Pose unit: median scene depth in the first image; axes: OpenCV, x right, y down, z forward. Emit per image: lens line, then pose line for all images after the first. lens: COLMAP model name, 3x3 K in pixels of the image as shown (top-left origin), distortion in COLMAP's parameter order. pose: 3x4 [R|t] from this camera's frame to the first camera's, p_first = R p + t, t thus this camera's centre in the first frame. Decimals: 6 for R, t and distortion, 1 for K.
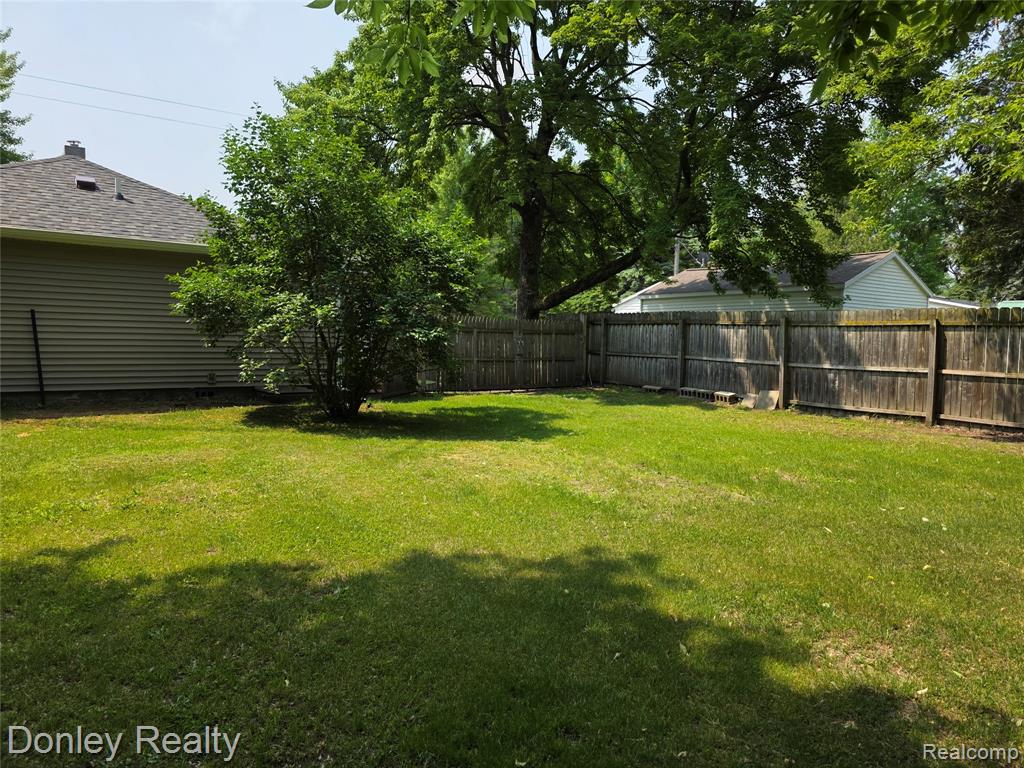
lens RADIAL K [[717.7, 0, 549.4], [0, 717.7, 387.9], [0, 0, 1]] dist [0.076171, -0.130501]
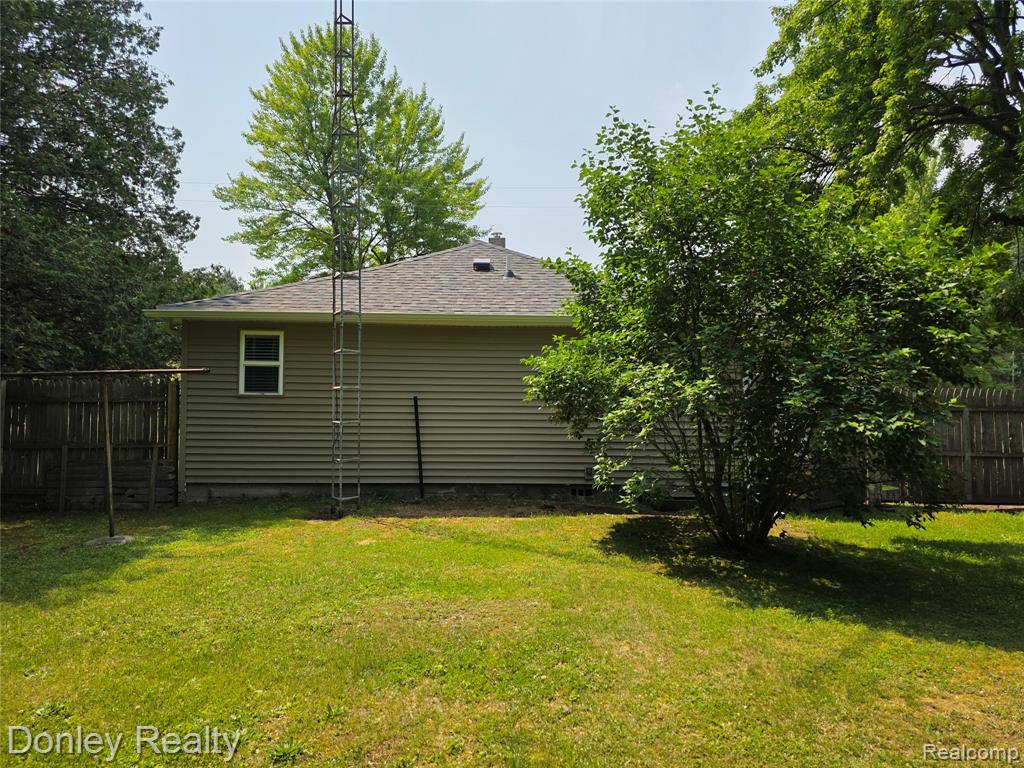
lens RADIAL K [[685.1, 0, 512.0], [0, 685.1, 384.0], [0, 0, 1]] dist [0.067265, -0.056825]
pose [[0.790843, -0.036461, -0.610932, -0.063358], [-0.031875, 0.994415, -0.100610, -0.039770], [0.611189, 0.099040, 0.785264, 0.380048]]
